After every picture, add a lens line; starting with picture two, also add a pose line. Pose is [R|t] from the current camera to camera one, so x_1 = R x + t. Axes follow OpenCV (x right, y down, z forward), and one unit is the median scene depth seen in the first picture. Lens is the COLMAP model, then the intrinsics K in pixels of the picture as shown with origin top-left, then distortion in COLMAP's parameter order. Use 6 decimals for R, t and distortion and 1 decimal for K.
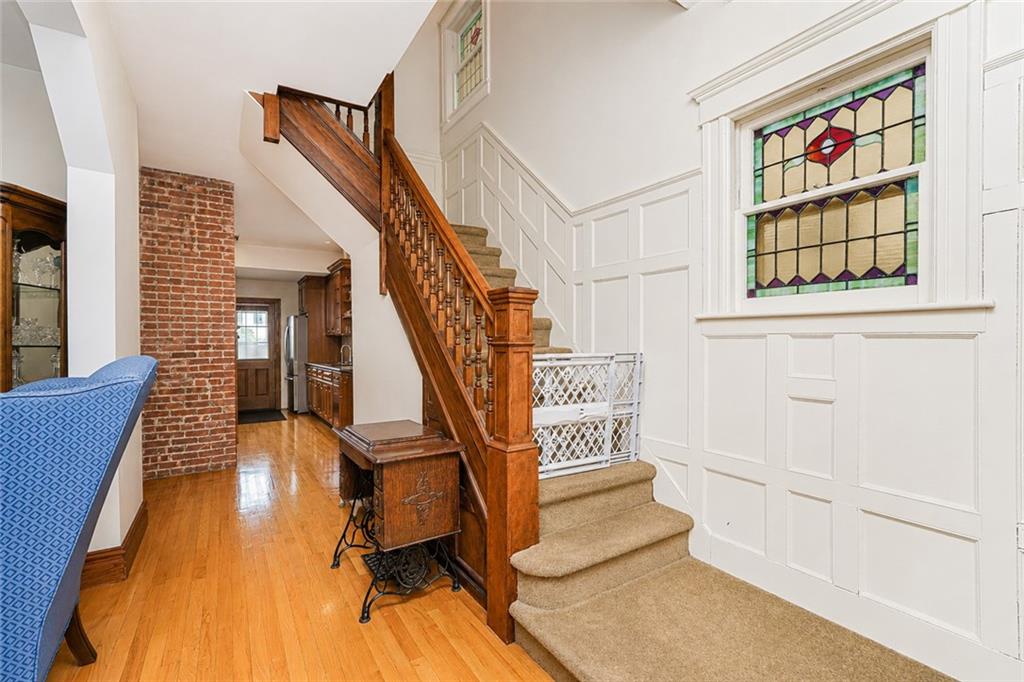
lens RADIAL K [[453.2, 0, 514.3], [0, 453.2, 344.1], [0, 0, 1]] dist [-0.008587, 0.004323]
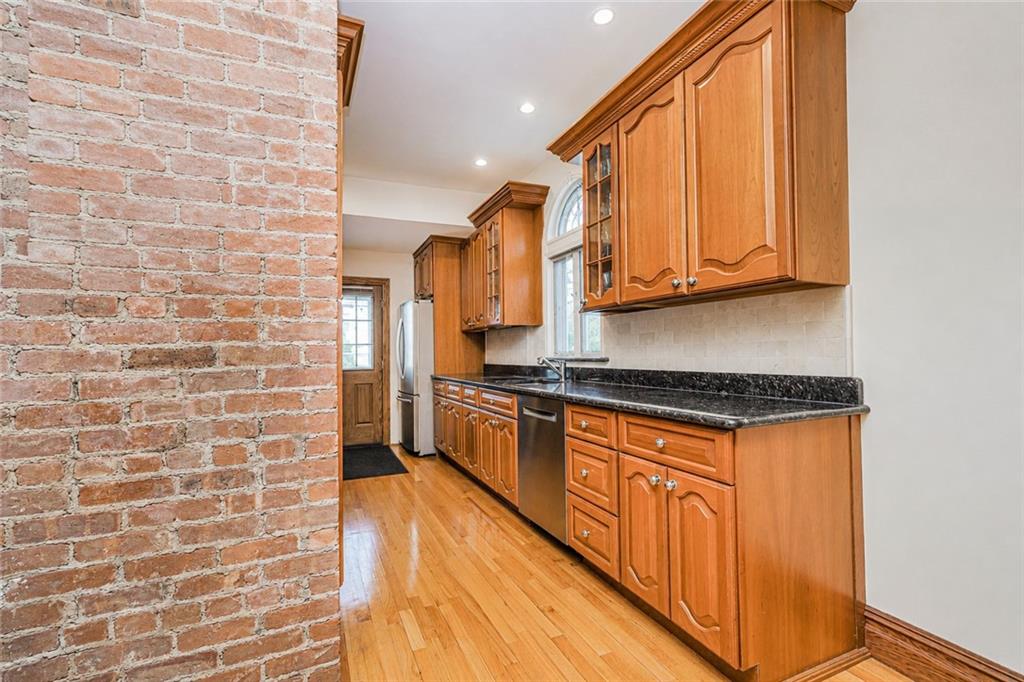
lens RADIAL K [[453.2, 0, 513.5], [0, 453.2, 346.9], [0, 0, 1]] dist [-0.008587, 0.004323]
pose [[0.988125, -0.013434, -0.153062, -0.897628], [0.011373, 0.999833, -0.014336, 0.044336], [0.153229, 0.012425, 0.988113, 1.416200]]
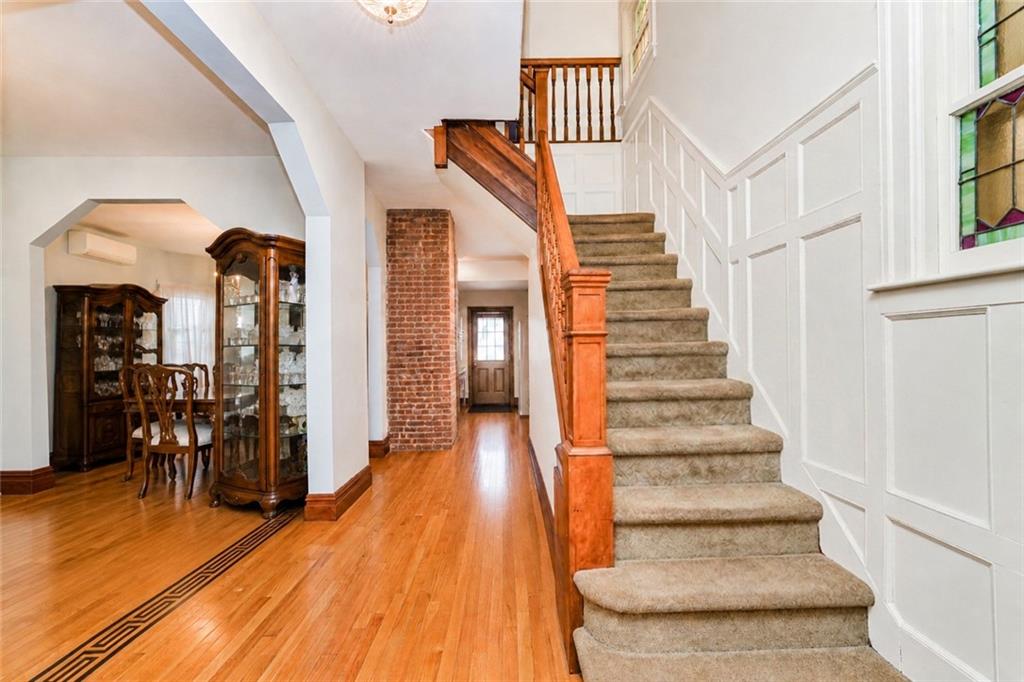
lens RADIAL K [[453.2, 0, 508.6], [0, 453.2, 346.2], [0, 0, 1]] dist [-0.008587, 0.004323]
pose [[0.848066, -0.010540, -0.529785, 0.282345], [0.008323, 0.999944, -0.006570, 0.023138], [0.529825, 0.001162, 0.848106, 0.143762]]
